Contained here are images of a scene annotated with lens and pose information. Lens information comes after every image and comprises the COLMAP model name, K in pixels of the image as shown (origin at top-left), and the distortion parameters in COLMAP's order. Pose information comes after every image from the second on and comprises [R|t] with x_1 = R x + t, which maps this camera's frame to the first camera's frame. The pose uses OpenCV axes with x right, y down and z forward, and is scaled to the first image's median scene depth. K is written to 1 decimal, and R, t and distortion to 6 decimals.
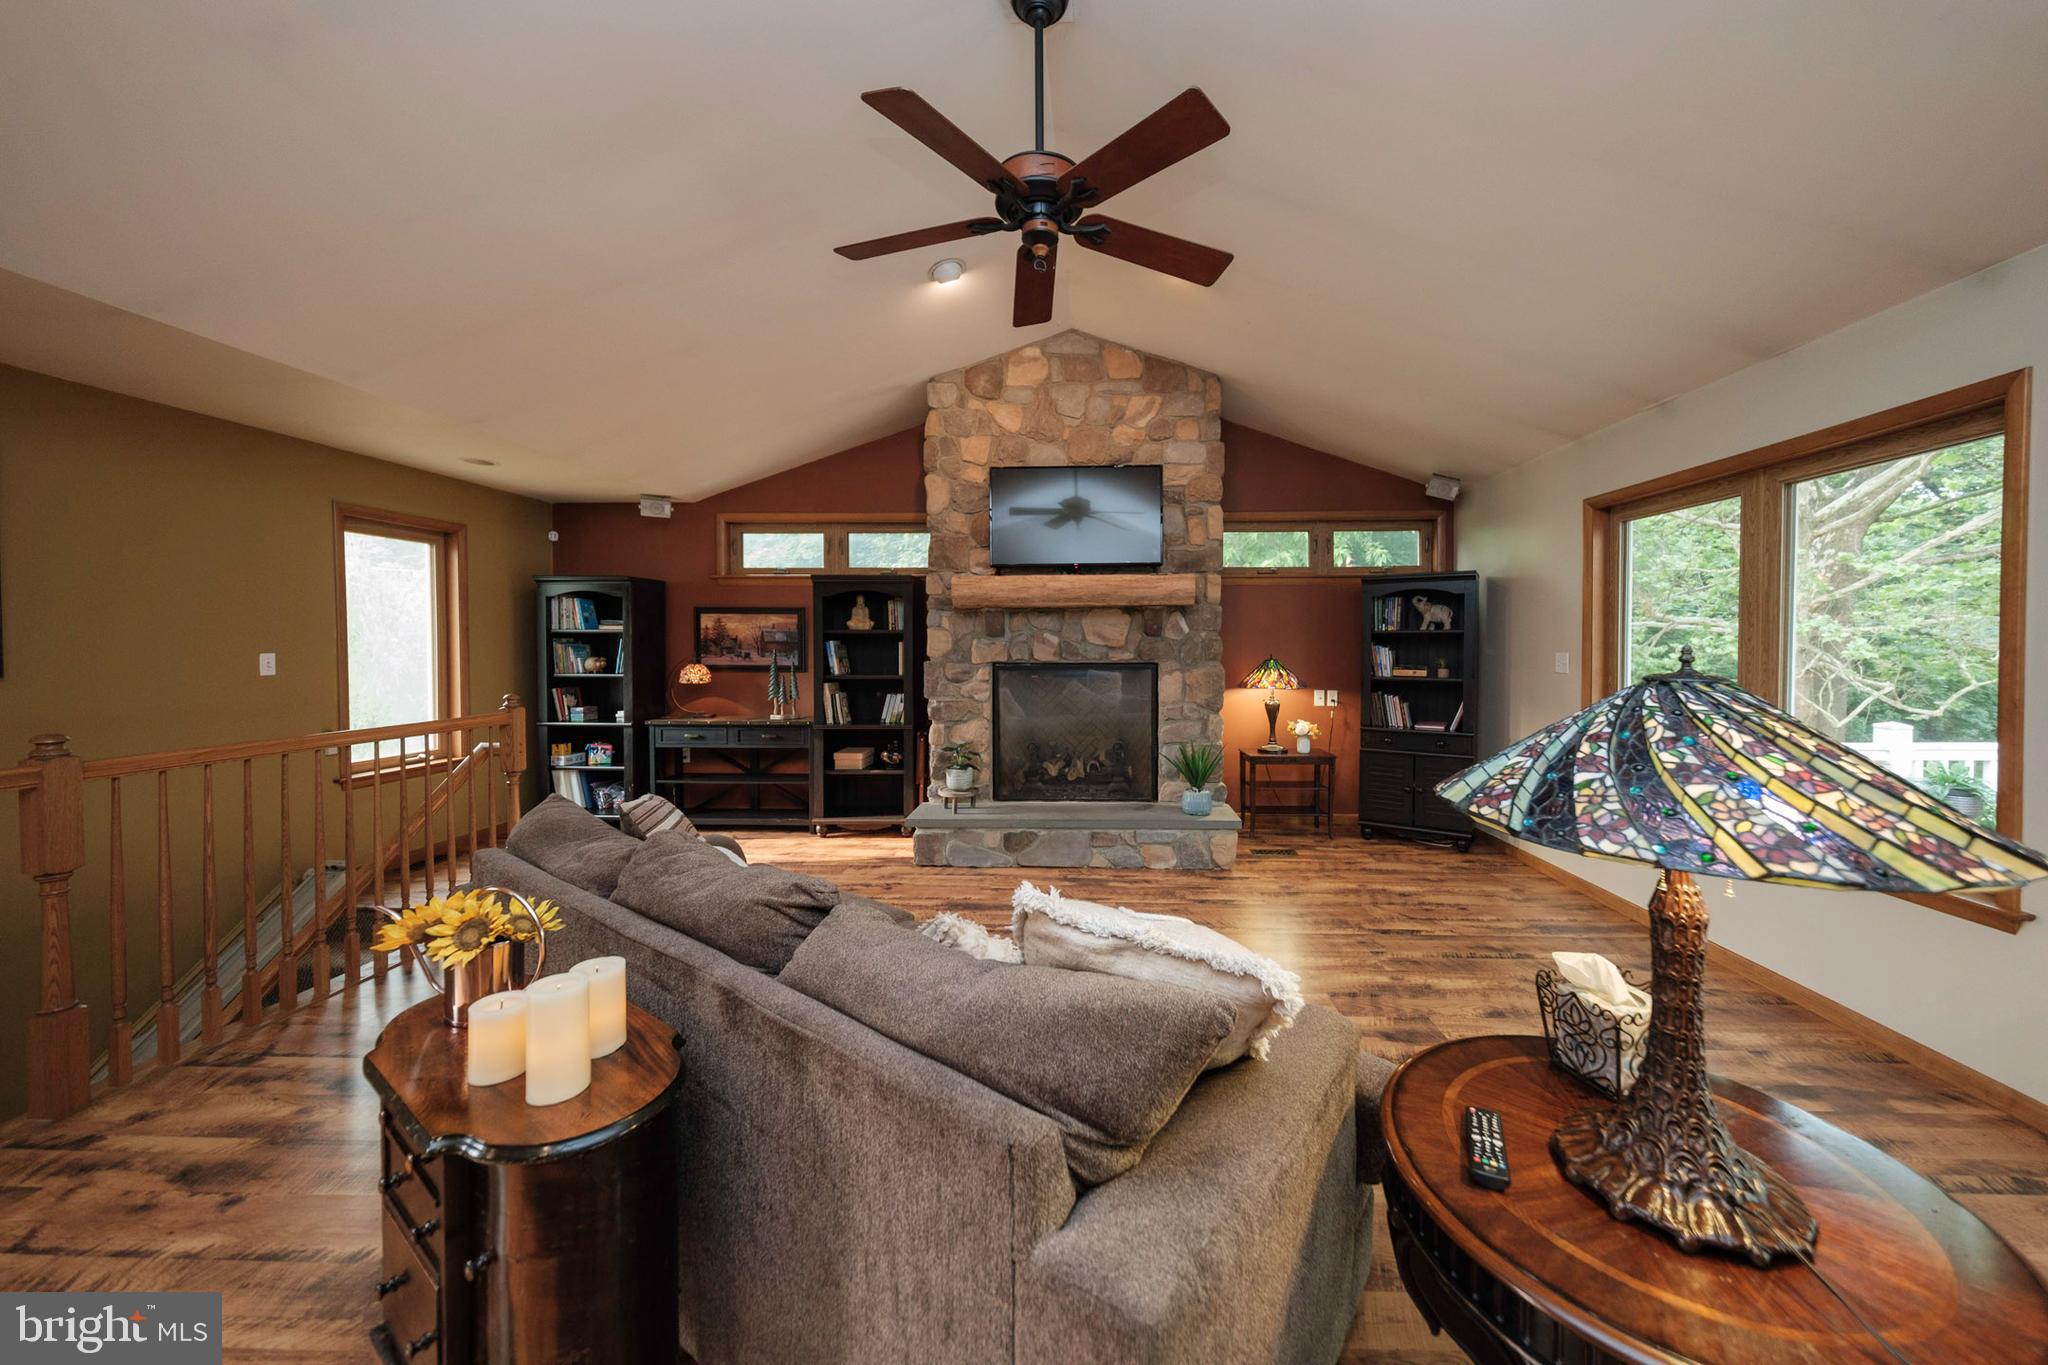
lens RADIAL K [[733.6, 0, 1078.1], [0, 733.6, 653.5], [0, 0, 1]] dist [0.001112, -0.000335]
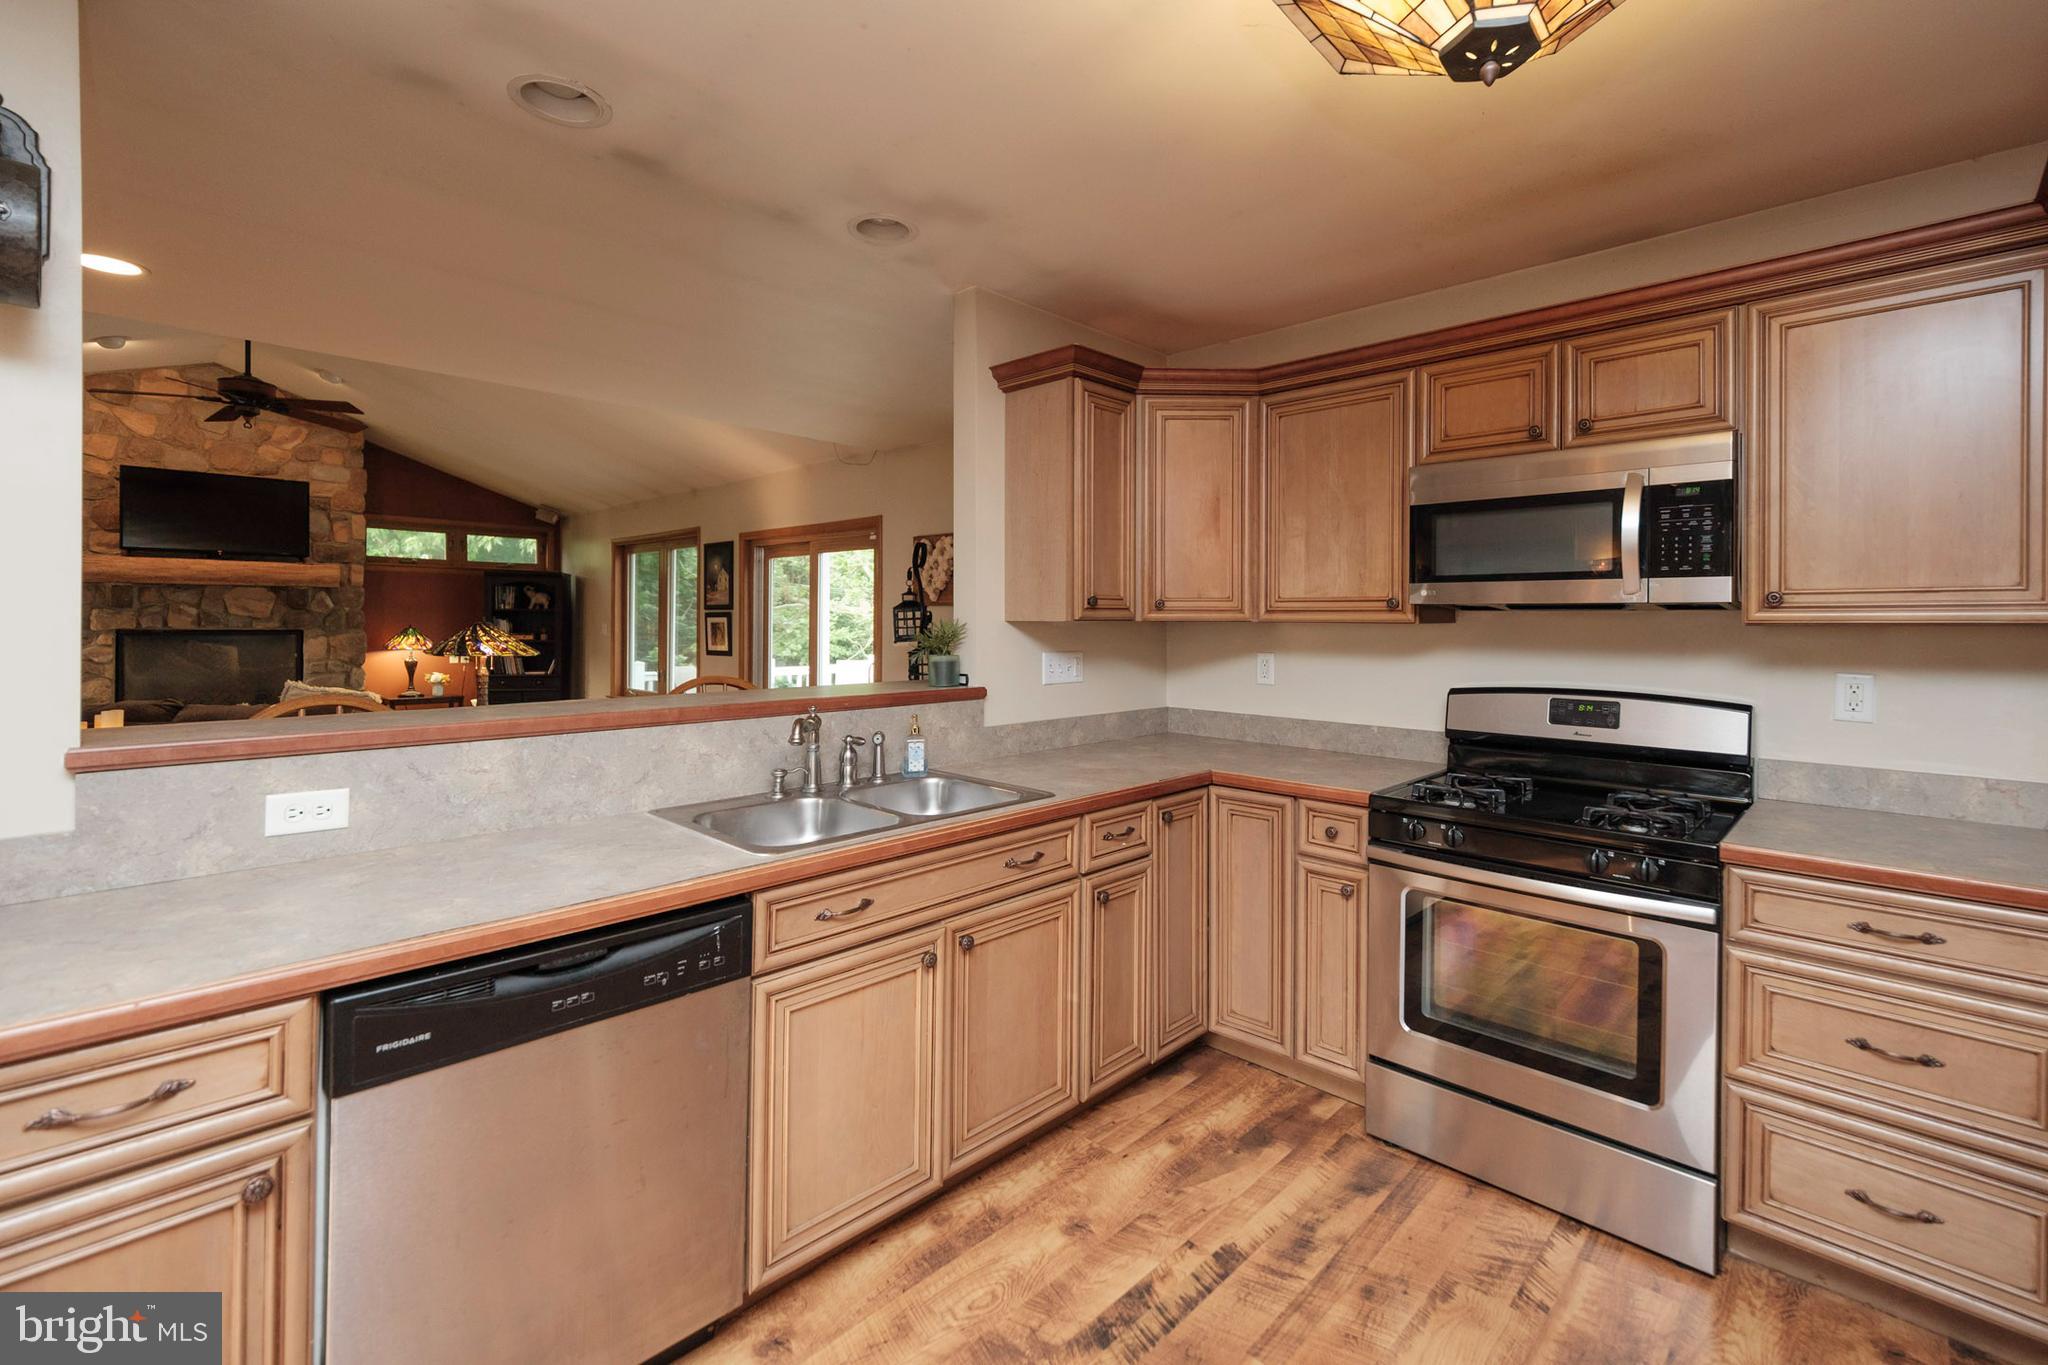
lens RADIAL K [[887.0, 0, 1064.7], [0, 887.0, 625.4], [0, 0, 1]] dist [0.000267, -0.000001]
pose [[0.650547, 0.003864, 0.759456, -0.203575], [0.001533, 0.999978, -0.006400, 0.016148], [-0.759465, 0.005327, 0.650527, -1.032730]]
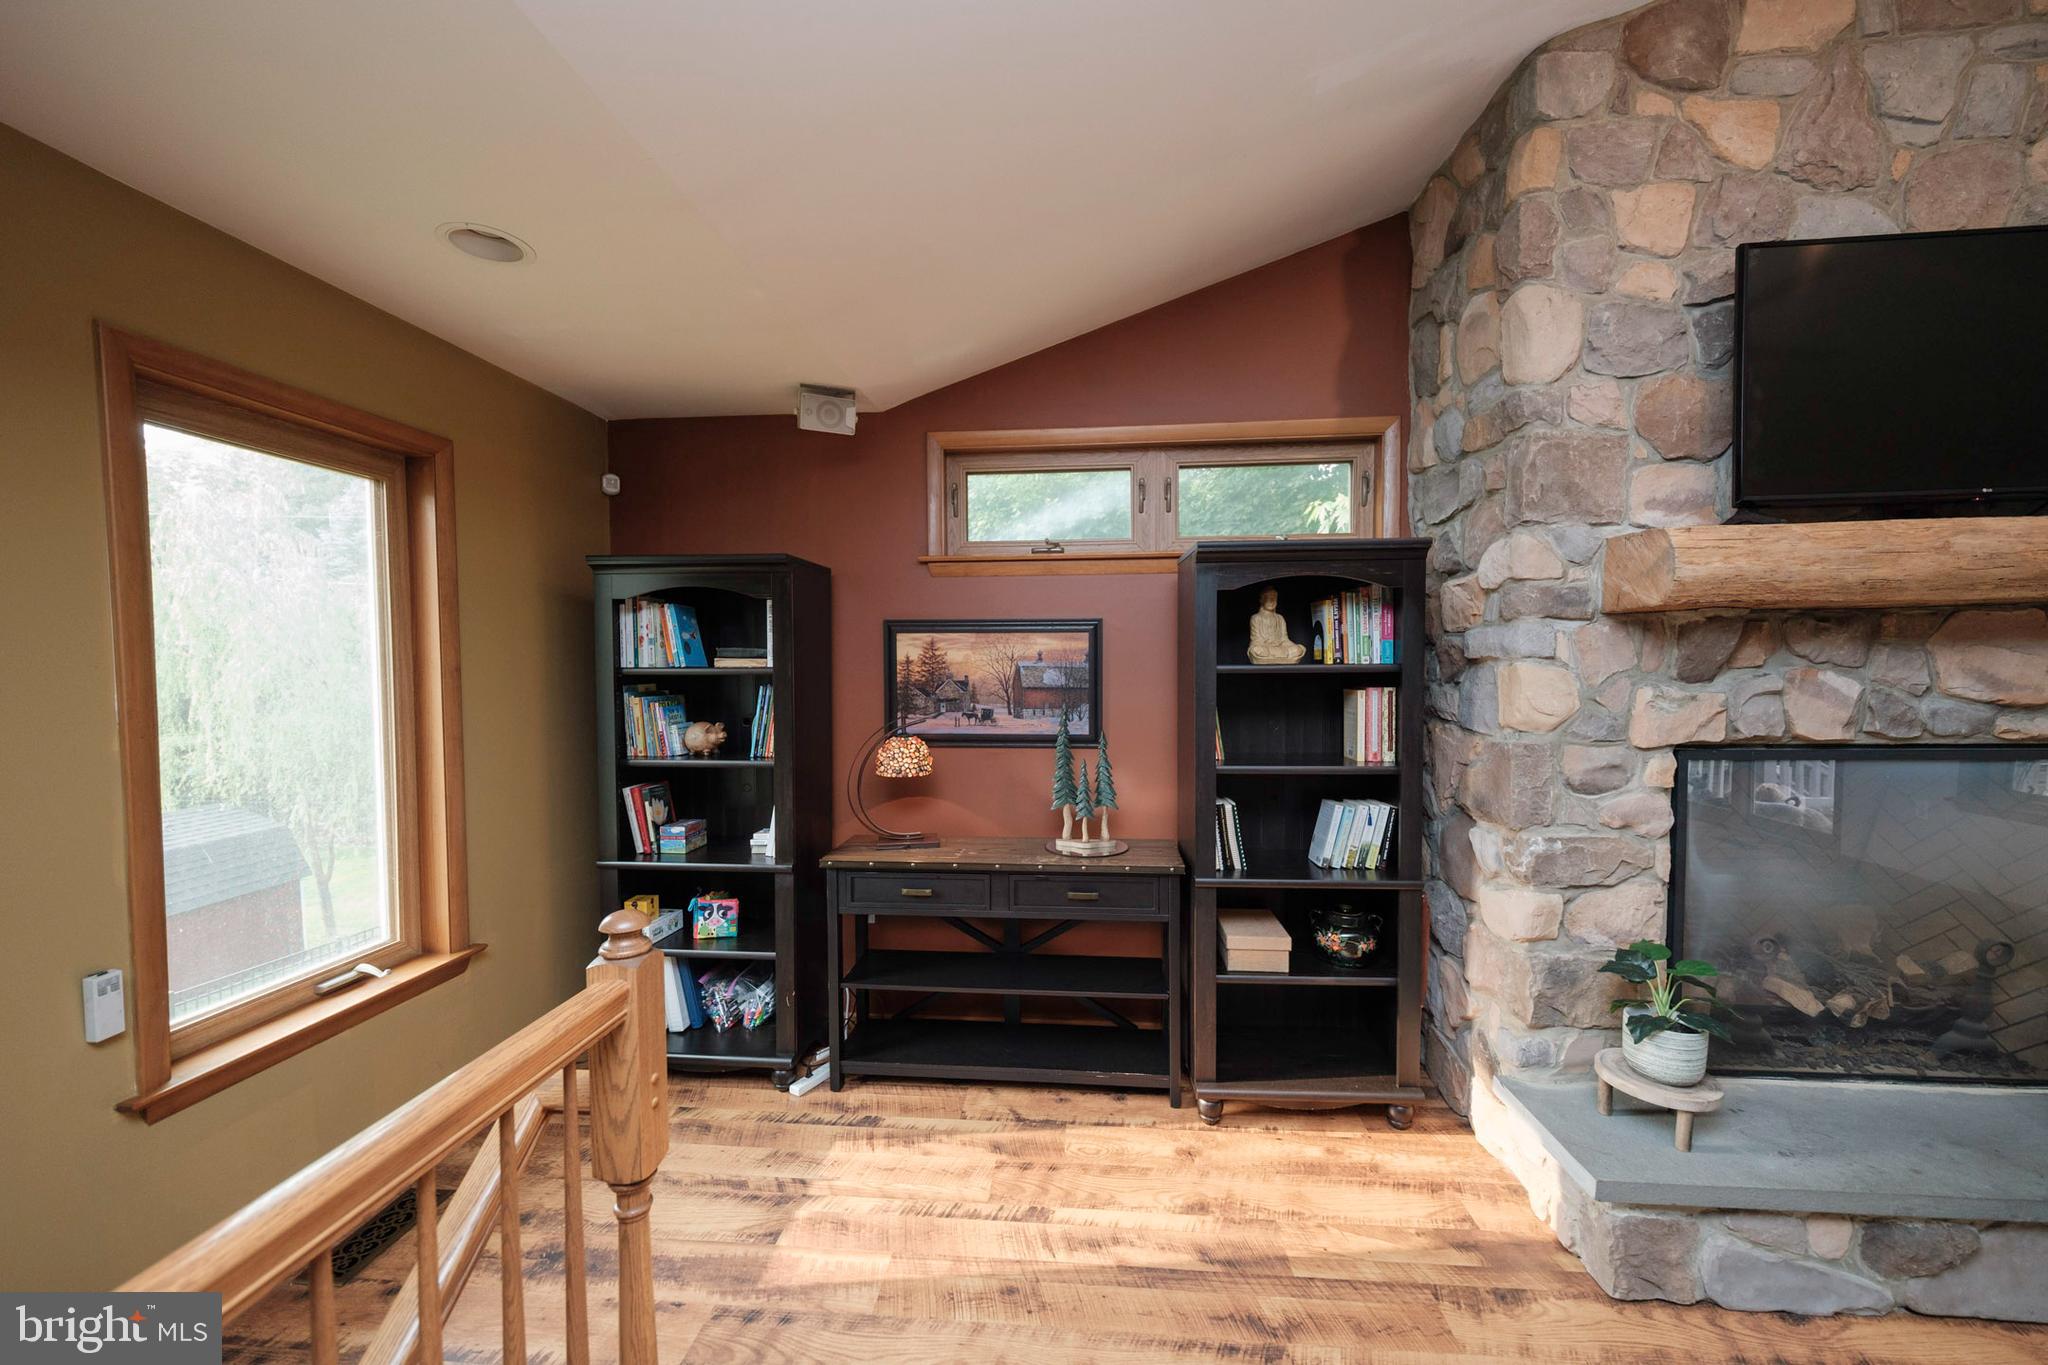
lens RADIAL K [[804.2, 0, 1038.6], [0, 804.2, 684.0], [0, 0, 1]] dist [0.003223, -0.000071]
pose [[0.998403, -0.006505, -0.056109, -0.440671], [0.007247, 0.999889, 0.013040, -0.028721], [0.056018, -0.013426, 0.998339, 0.517116]]
